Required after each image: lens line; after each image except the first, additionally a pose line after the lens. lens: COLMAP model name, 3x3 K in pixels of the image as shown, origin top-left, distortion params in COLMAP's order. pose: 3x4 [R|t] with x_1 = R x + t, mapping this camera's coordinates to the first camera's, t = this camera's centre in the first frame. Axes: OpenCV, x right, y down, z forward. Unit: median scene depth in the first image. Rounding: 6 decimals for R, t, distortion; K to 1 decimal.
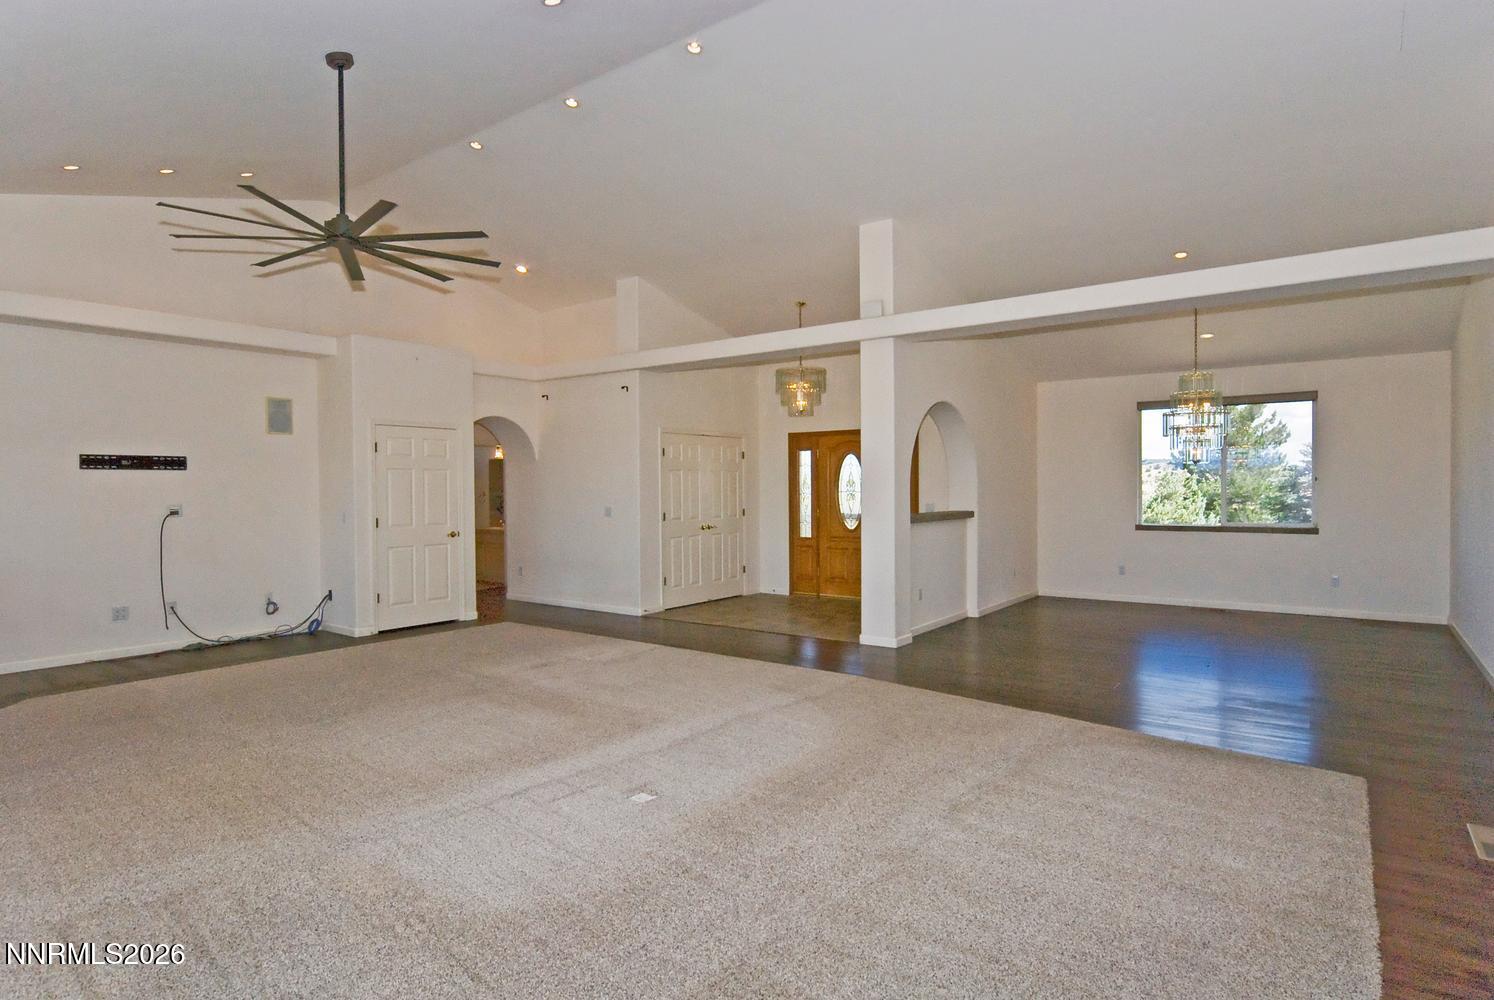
lens RADIAL K [[806.4, 0, 742.2], [0, 806.4, 499.9], [0, 0, 1]] dist [-0.005205, 0.000357]
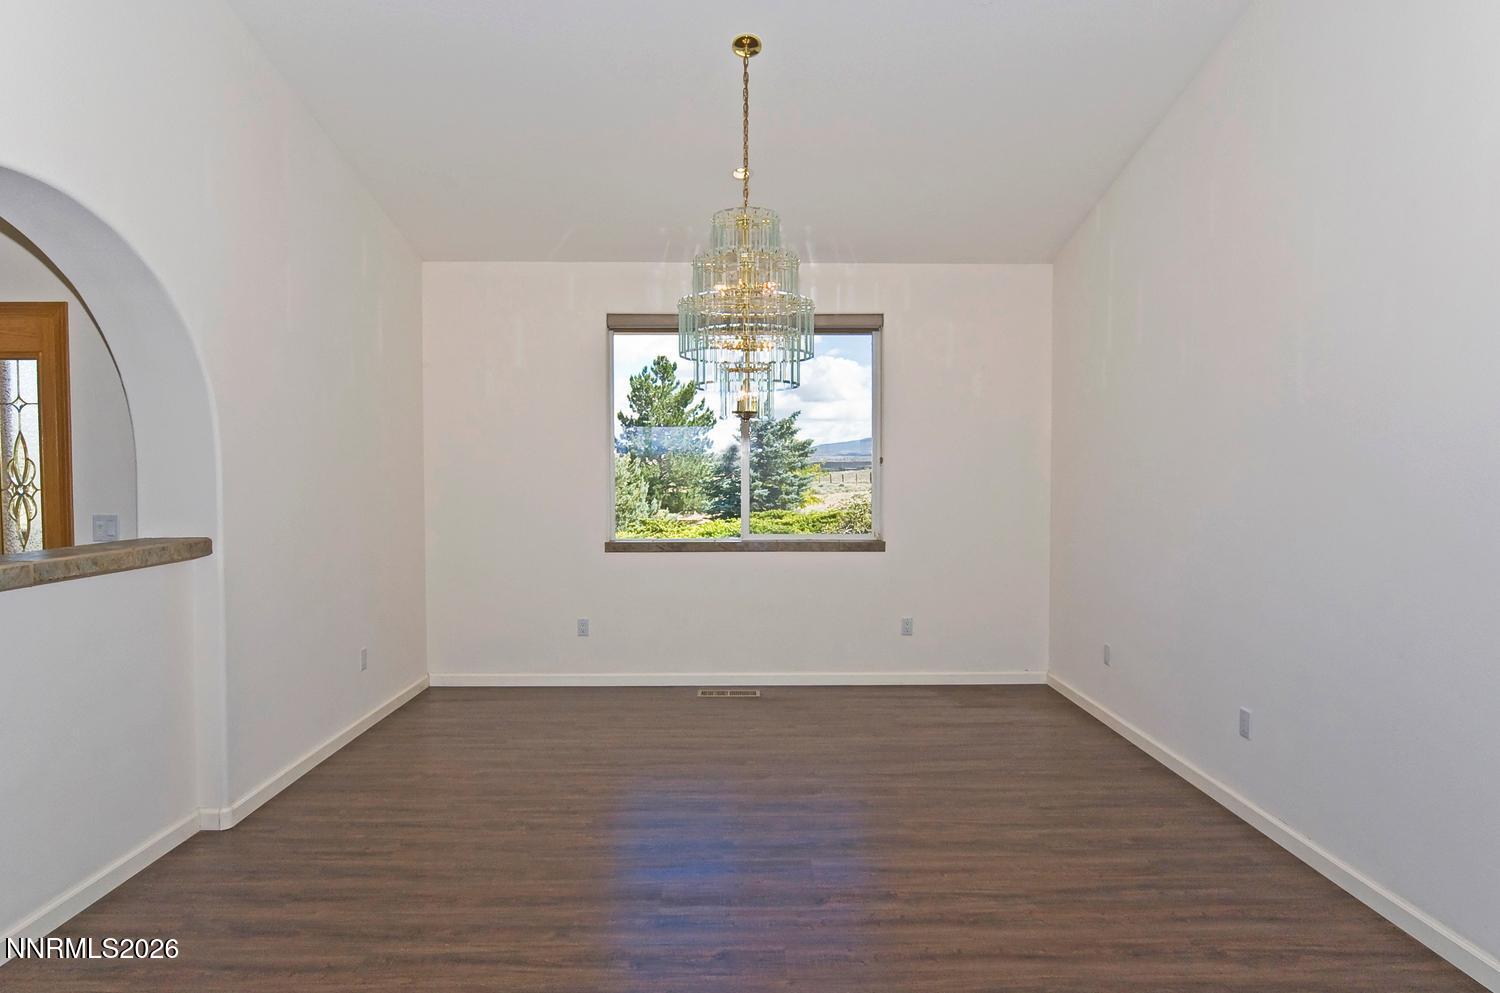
lens RADIAL K [[809.0, 0, 750.0], [0, 809.0, 496.5], [0, 0, 1]] dist [-0.000415, -0.000107]
pose [[0.785572, -0.015053, 0.618587, 0.204416], [0.004777, 0.999822, 0.018264, -0.008331], [-0.618752, -0.011392, 0.785504, 0.461909]]
